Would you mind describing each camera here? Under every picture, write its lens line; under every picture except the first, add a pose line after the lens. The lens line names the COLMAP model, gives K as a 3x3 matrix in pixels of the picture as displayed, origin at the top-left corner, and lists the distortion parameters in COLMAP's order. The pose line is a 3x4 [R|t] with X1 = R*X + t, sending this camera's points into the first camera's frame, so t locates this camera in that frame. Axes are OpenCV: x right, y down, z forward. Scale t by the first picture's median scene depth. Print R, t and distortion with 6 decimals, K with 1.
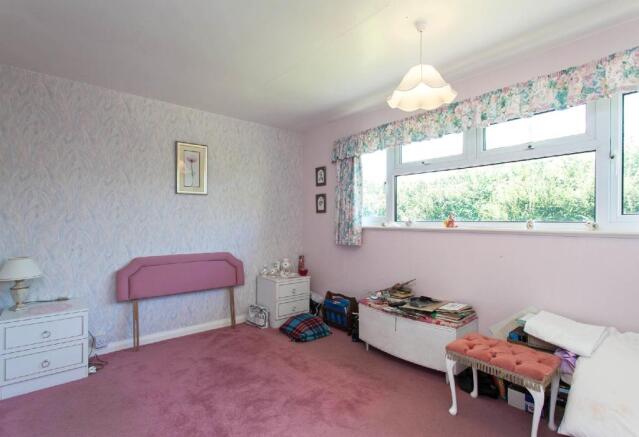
lens RADIAL K [[313.7, 0, 321.6], [0, 313.7, 219.3], [0, 0, 1]] dist [-0.003403, 0.000000]
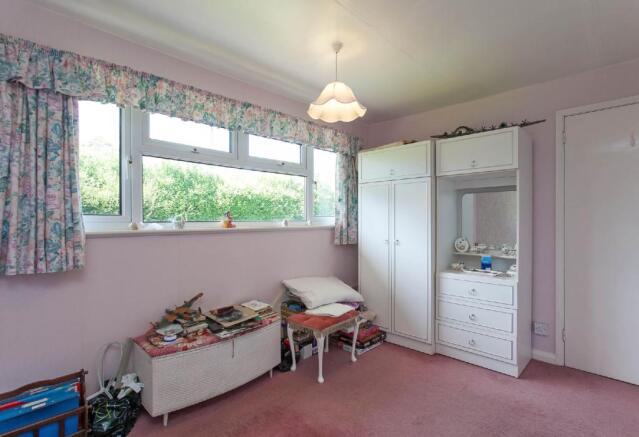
lens RADIAL K [[313.7, 0, 321.6], [0, 313.7, 219.8], [0, 0, 1]] dist [-0.003403, 0.000000]
pose [[-0.094648, -0.000845, 0.995510, -0.562874], [0.000934, 0.999999, 0.000938, 0.002206], [-0.995510, 0.001019, -0.094647, 0.814999]]
